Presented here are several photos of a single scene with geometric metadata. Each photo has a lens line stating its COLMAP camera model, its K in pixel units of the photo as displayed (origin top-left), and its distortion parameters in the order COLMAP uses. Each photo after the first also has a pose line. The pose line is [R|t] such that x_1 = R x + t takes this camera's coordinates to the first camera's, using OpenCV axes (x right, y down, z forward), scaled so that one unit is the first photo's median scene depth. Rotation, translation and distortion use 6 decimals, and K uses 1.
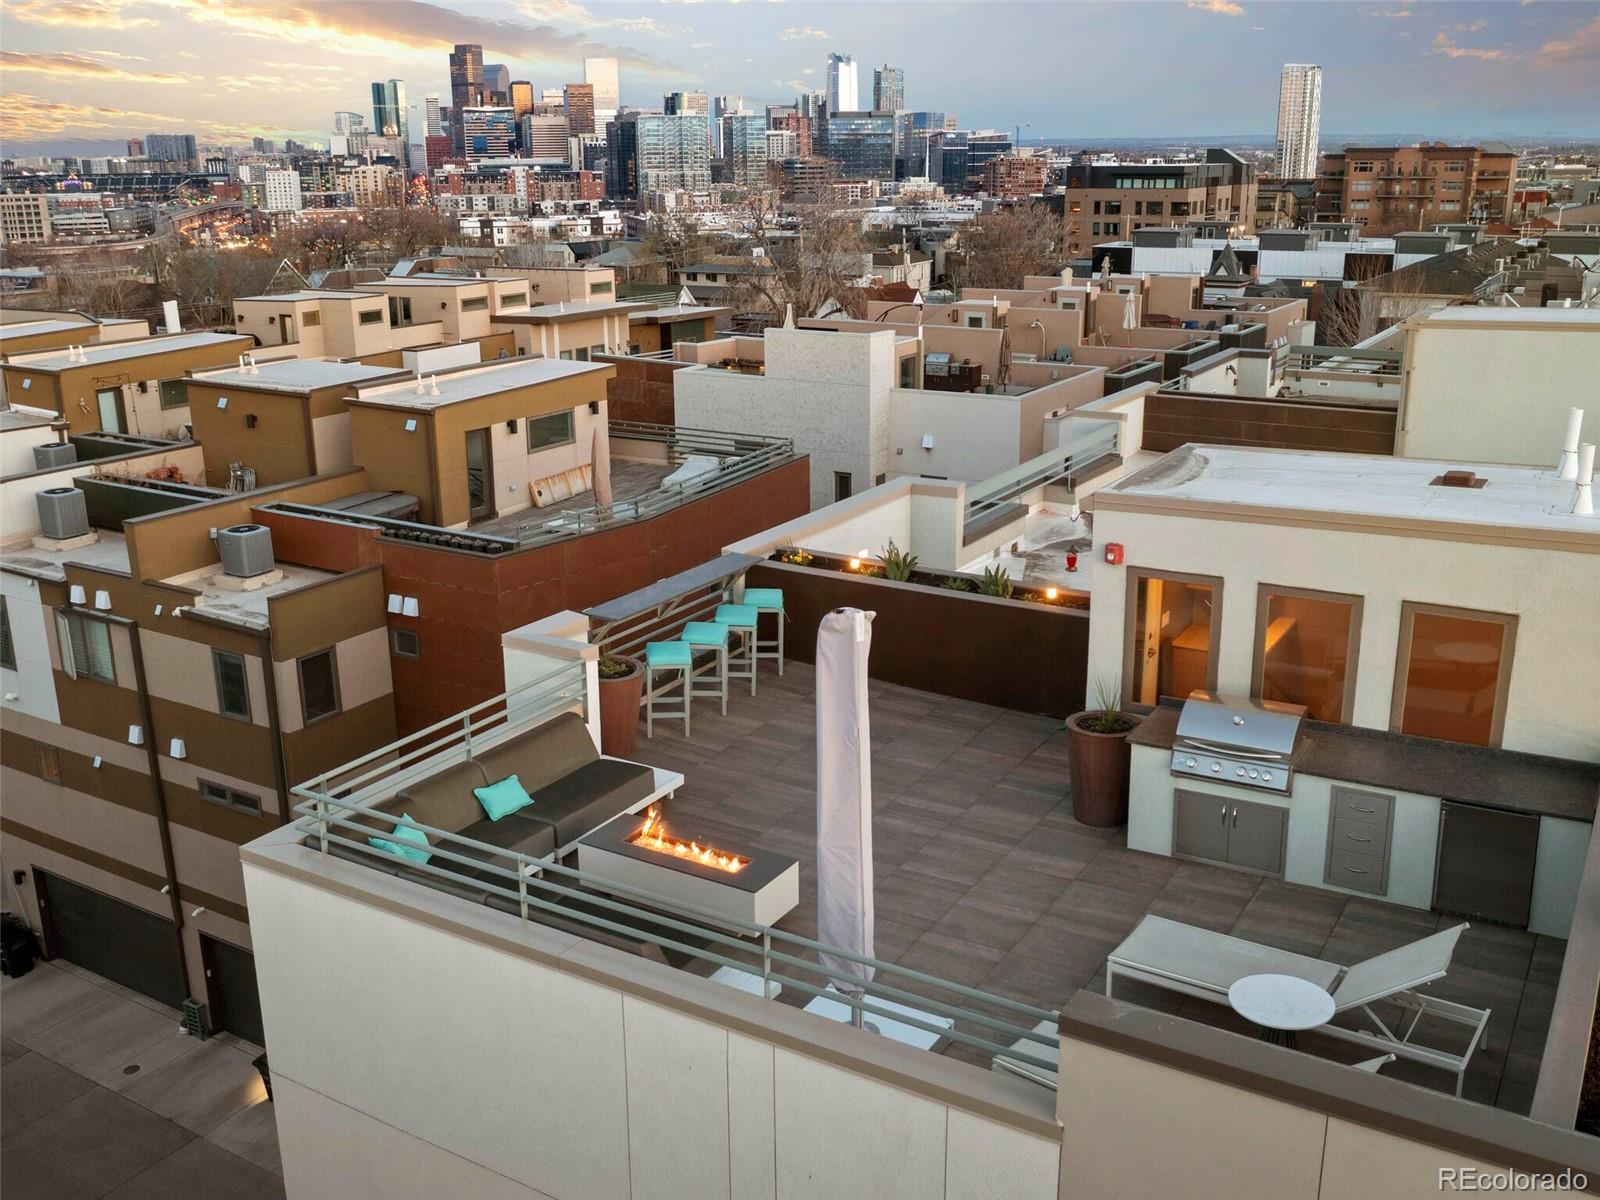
lens RADIAL K [[1478.4, 0, 800.0], [0, 1478.4, 600.0], [0, 0, 1]] dist [-0.014011, 0.001919]
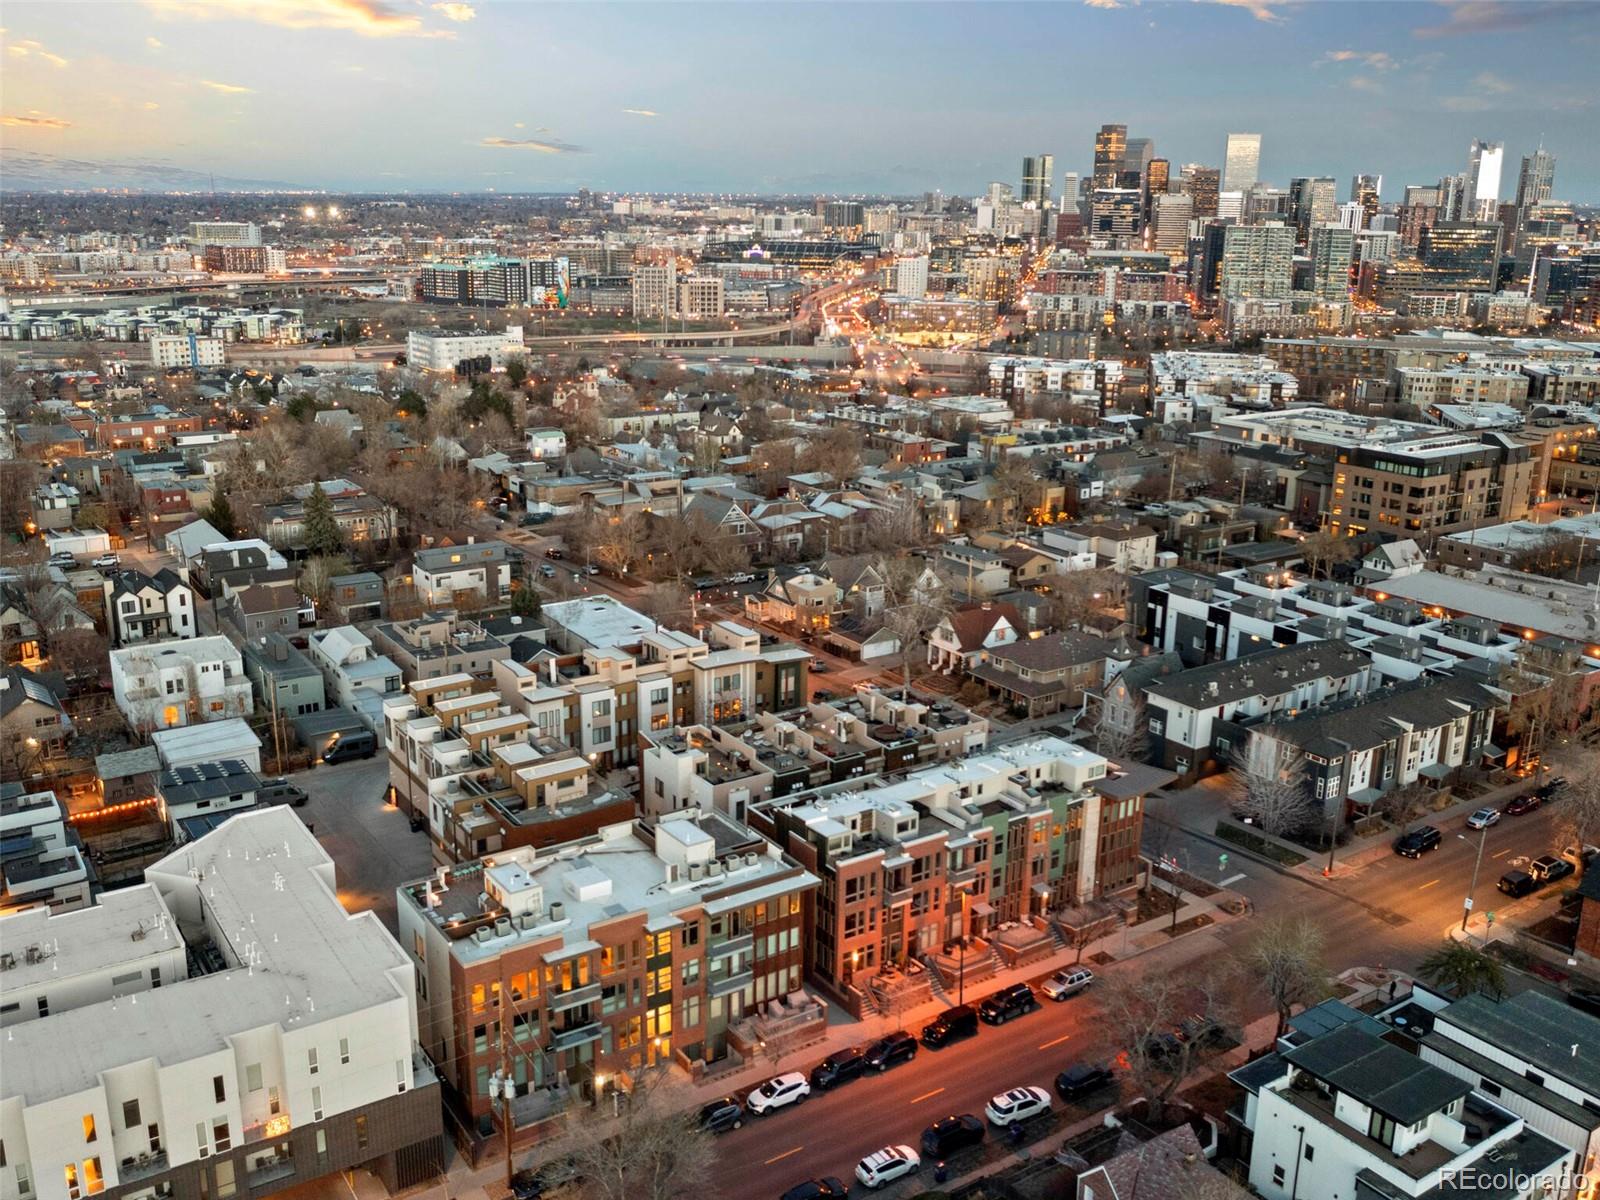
lens RADIAL K [[1423.2, 0, 800.0], [0, 1423.2, 600.0], [0, 0, 1]] dist [-0.017864, -0.002881]
pose [[0.909252, 0.135235, -0.393665, 0.122073], [-0.143662, 0.989593, 0.008135, -0.048518], [0.390668, 0.049158, 0.919218, -0.149864]]
